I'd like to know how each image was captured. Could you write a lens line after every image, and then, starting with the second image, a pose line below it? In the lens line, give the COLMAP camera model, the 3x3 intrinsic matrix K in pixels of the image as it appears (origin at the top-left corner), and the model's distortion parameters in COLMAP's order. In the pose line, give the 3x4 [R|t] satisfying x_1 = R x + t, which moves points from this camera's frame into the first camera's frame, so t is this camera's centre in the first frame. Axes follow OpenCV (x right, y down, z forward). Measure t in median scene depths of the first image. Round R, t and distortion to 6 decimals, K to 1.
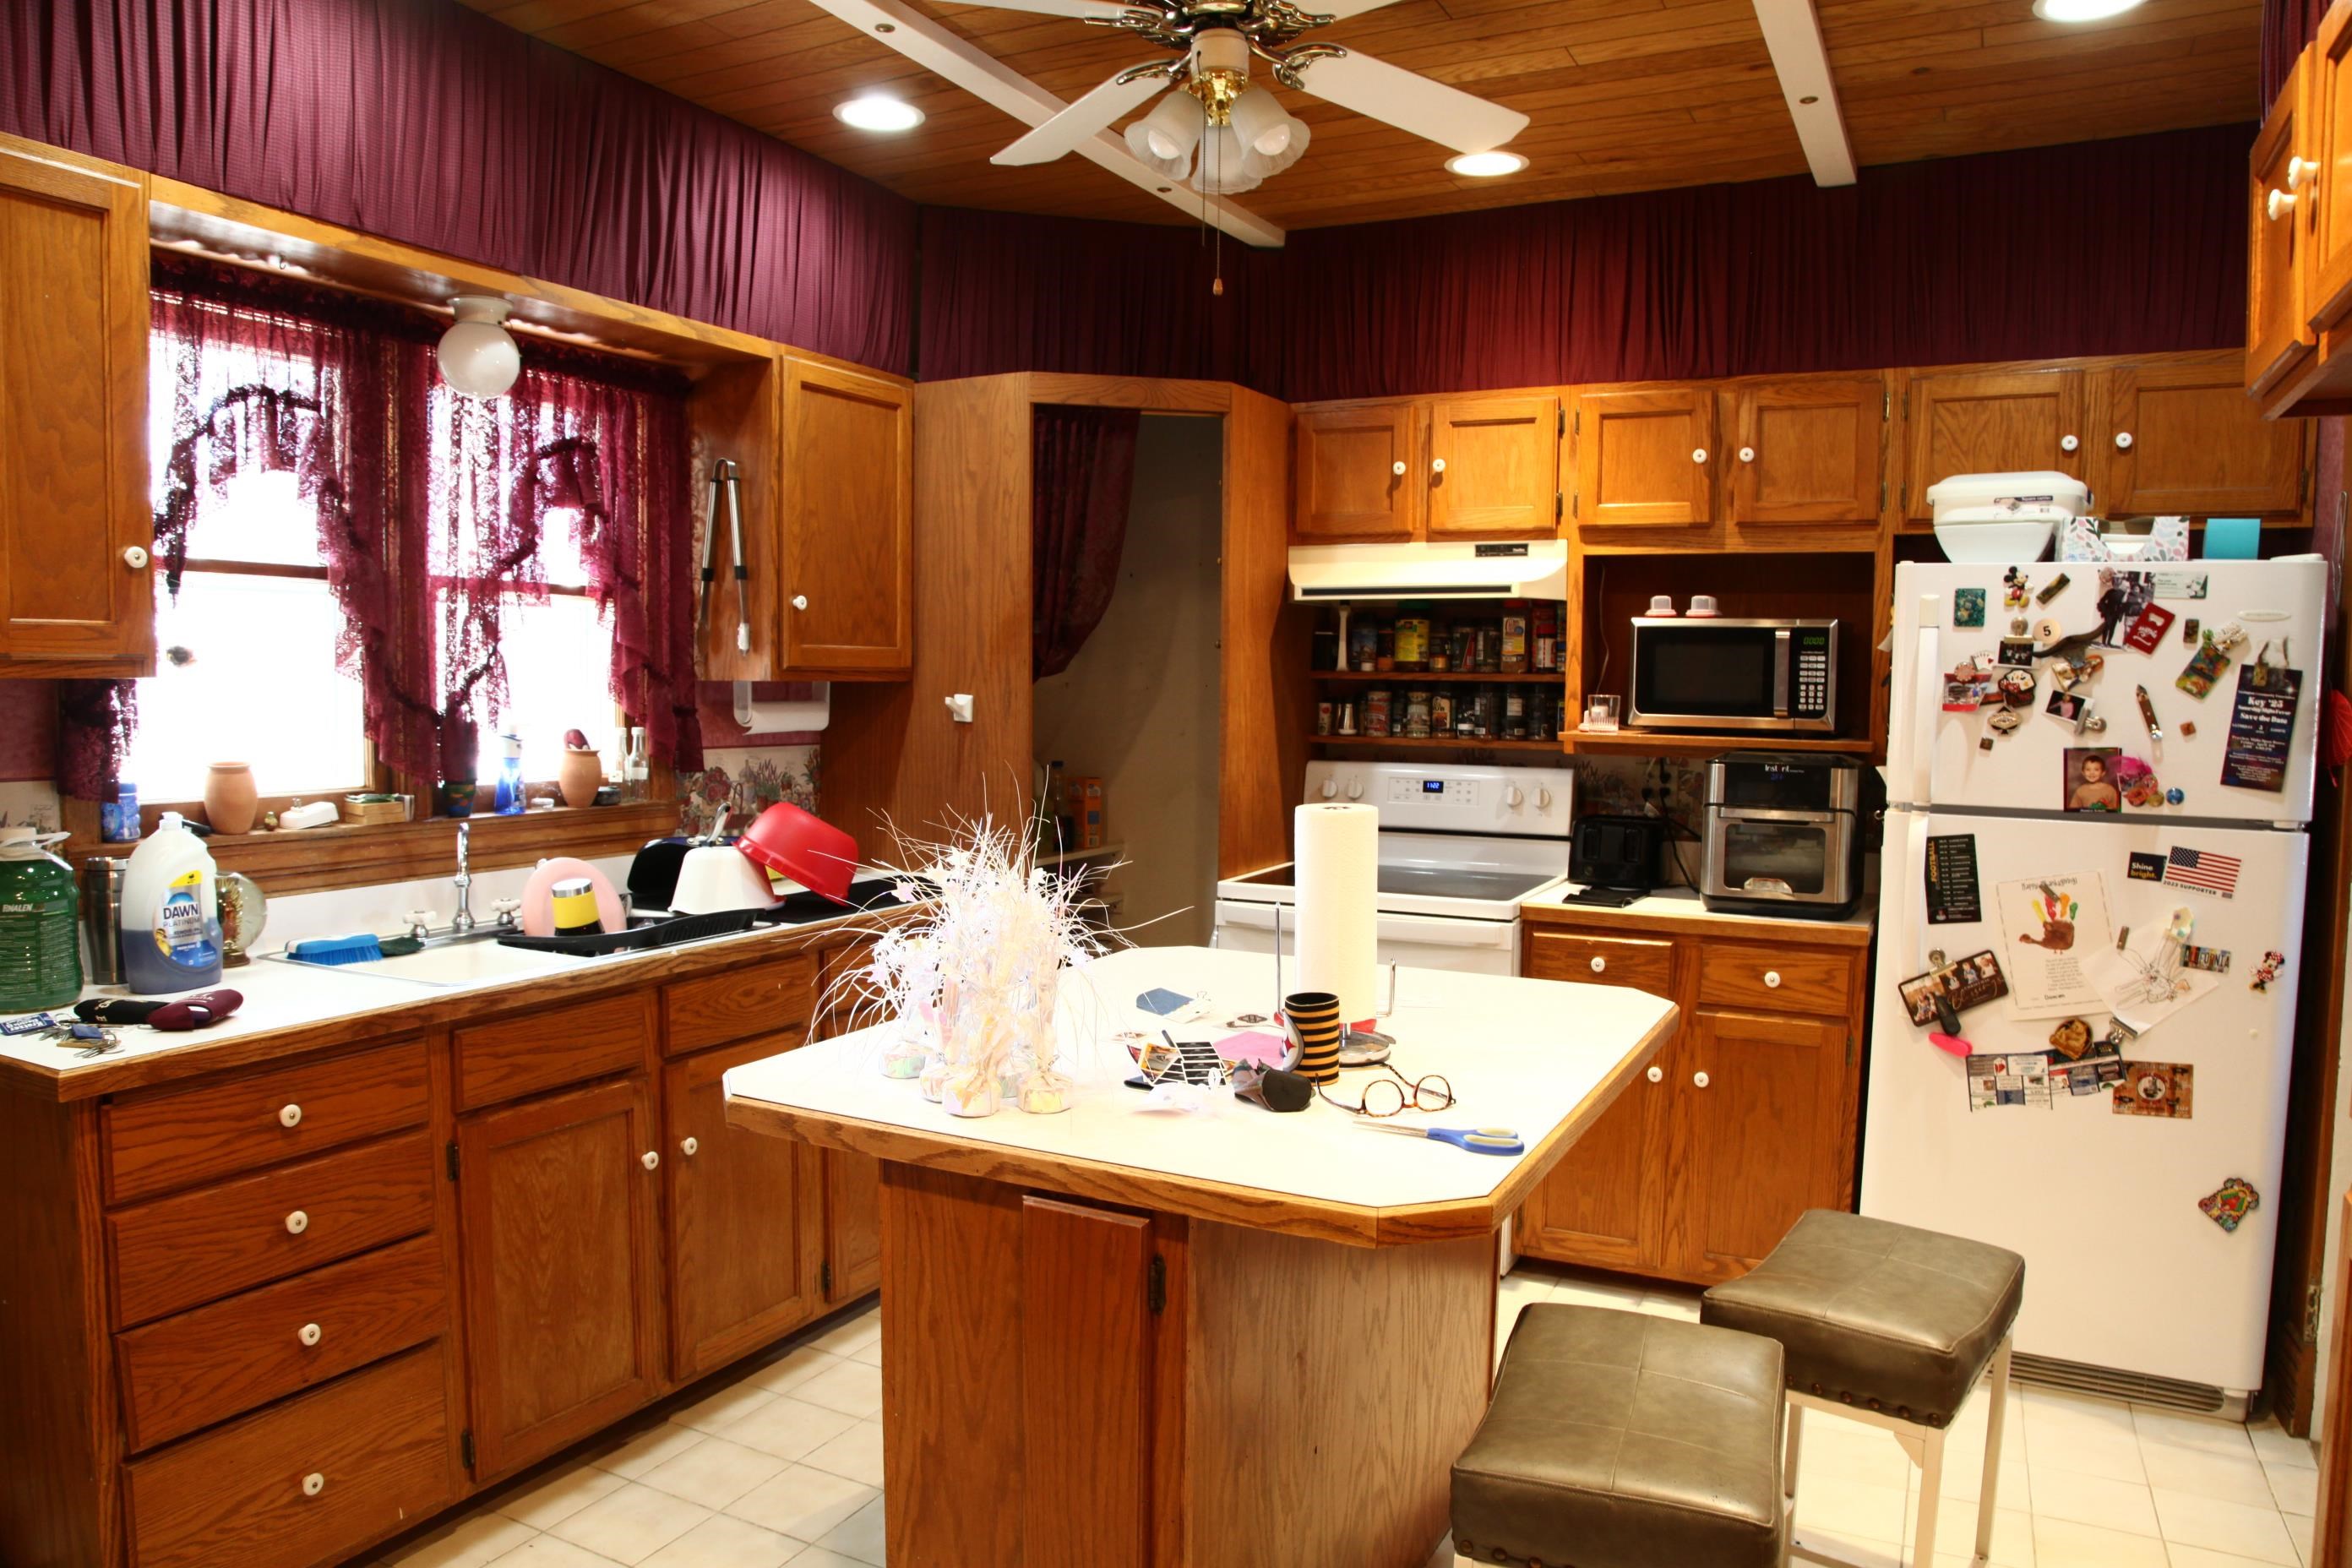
lens RADIAL K [[1613.5, 0, 1175.3], [0, 1613.5, 795.2], [0, 0, 1]] dist [-0.089476, 0.035620]
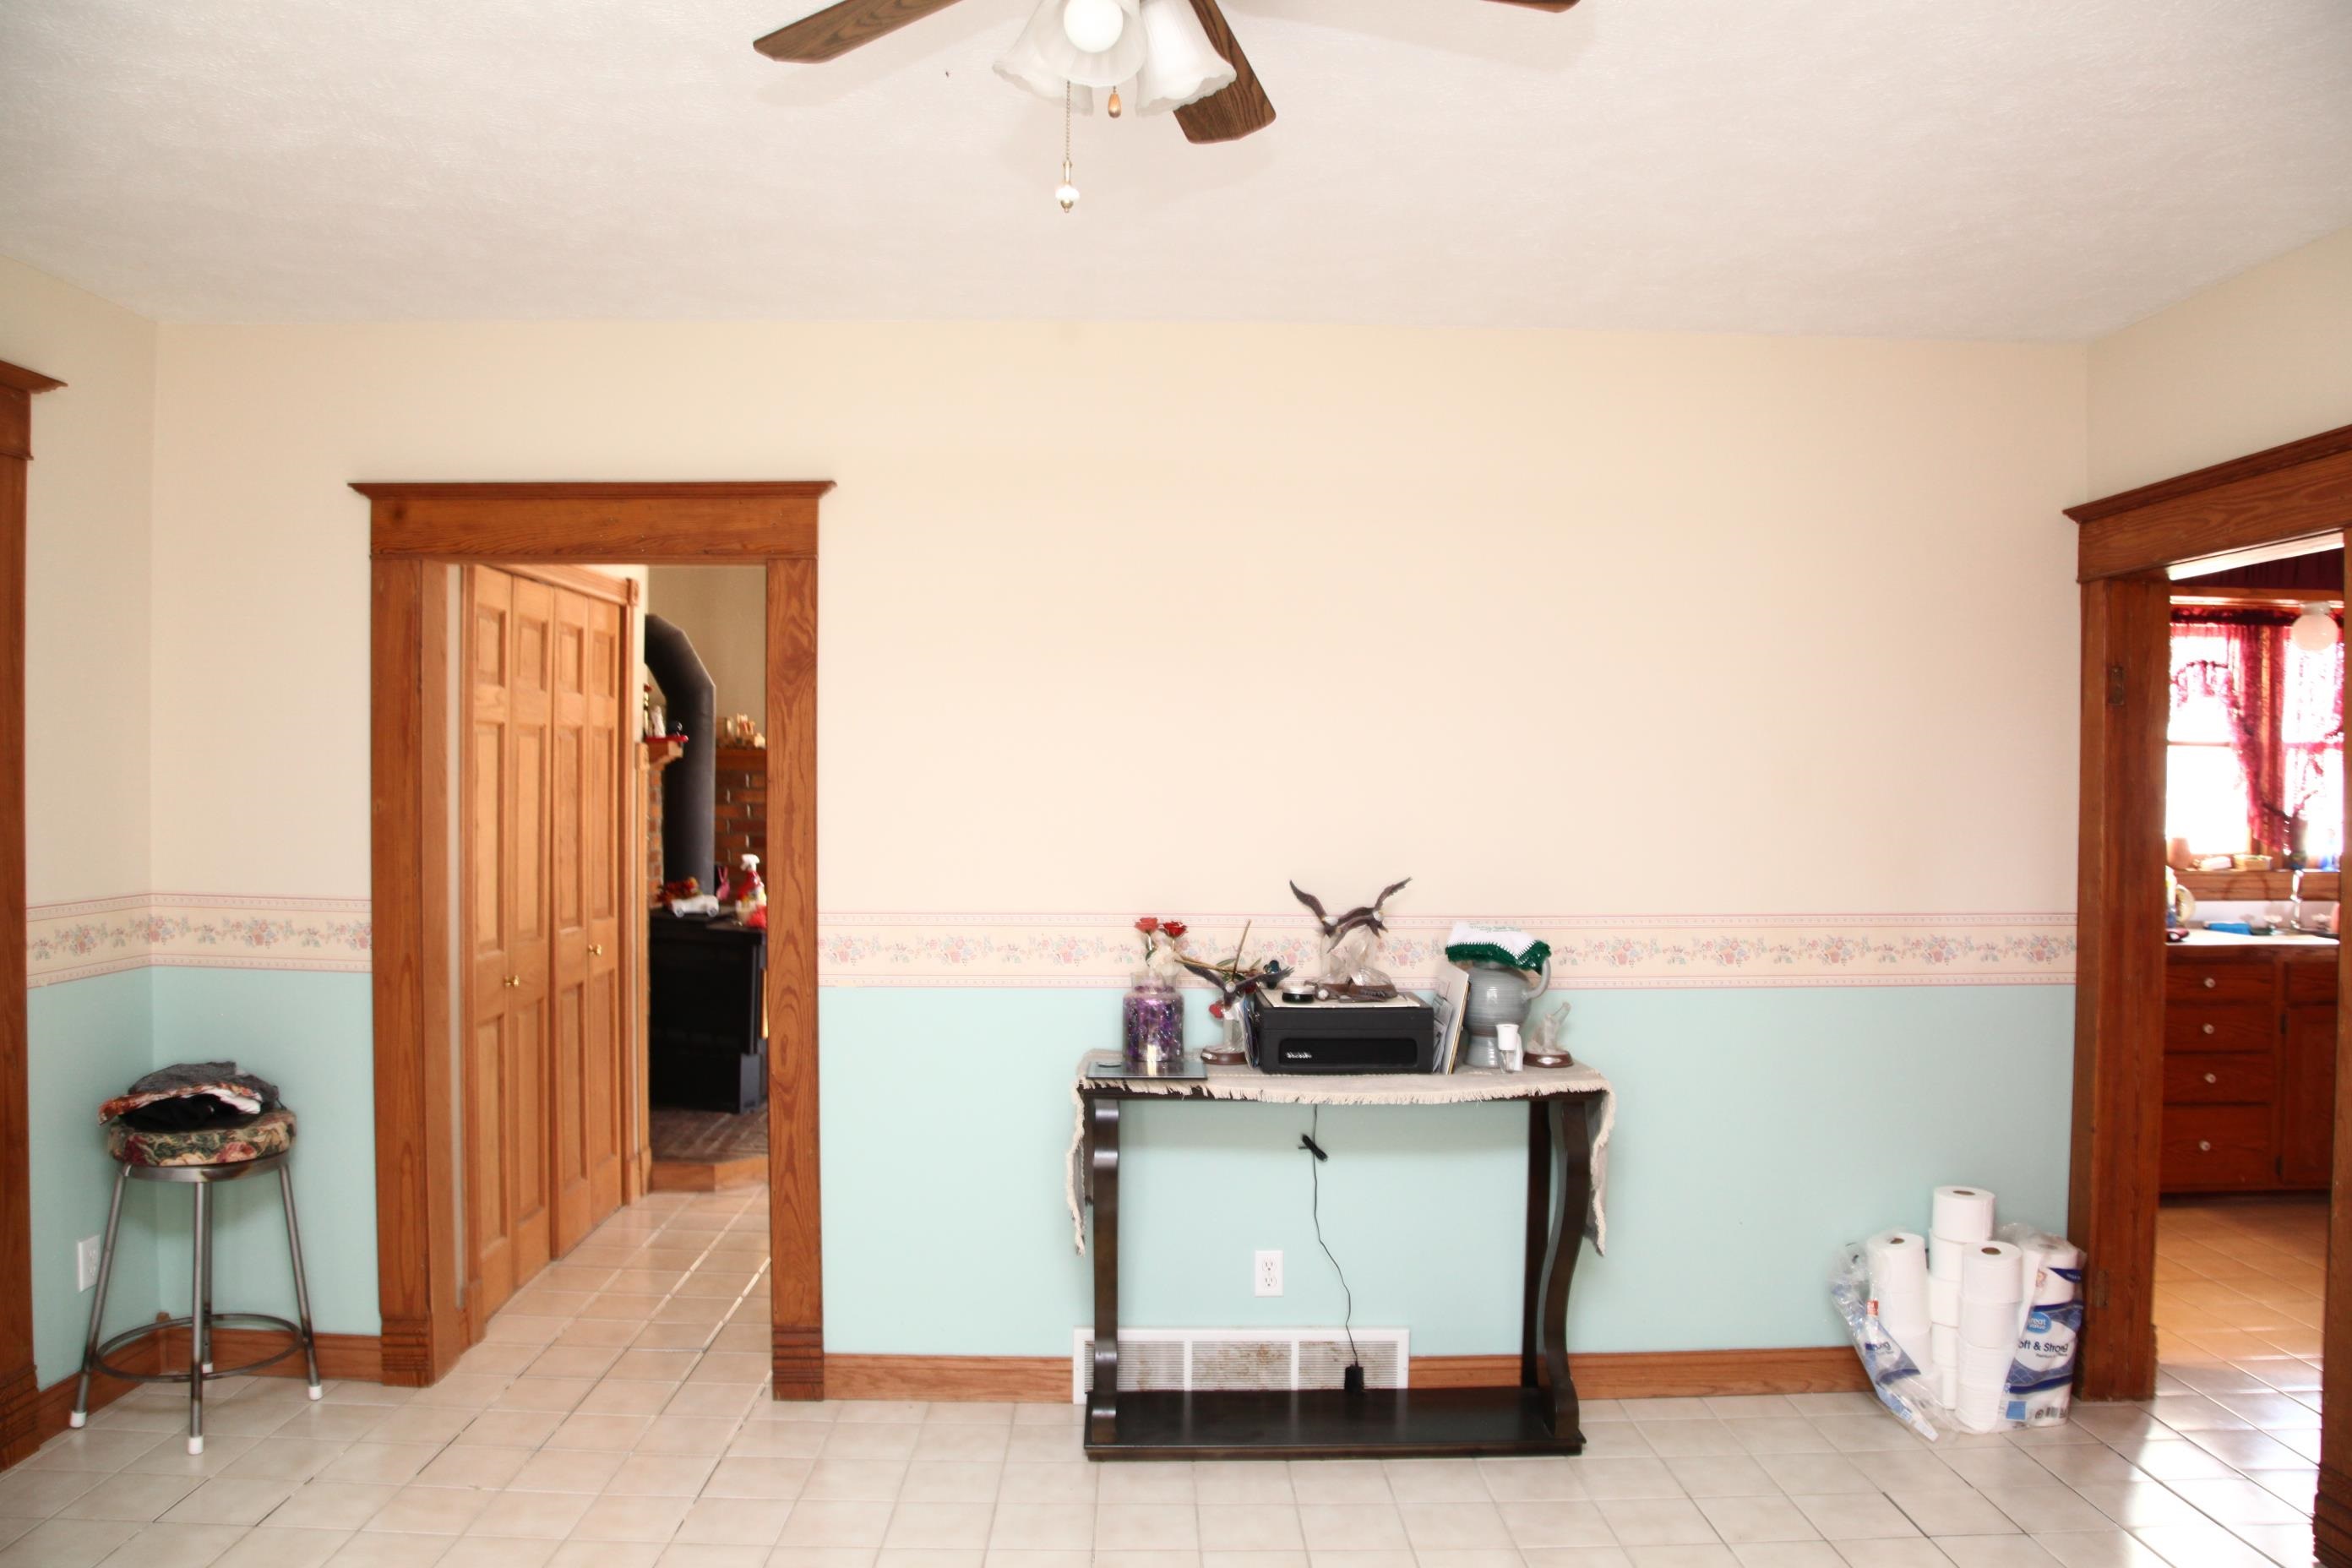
lens RADIAL K [[1613.5, 0, 1172.2], [0, 1613.5, 793.0], [0, 0, 1]] dist [-0.089476, 0.035620]
pose [[0.492225, 0.008055, -0.870431, 0.548957], [-0.066915, 0.997348, -0.028611, 0.070746], [0.867892, 0.072328, 0.491459, -1.184965]]
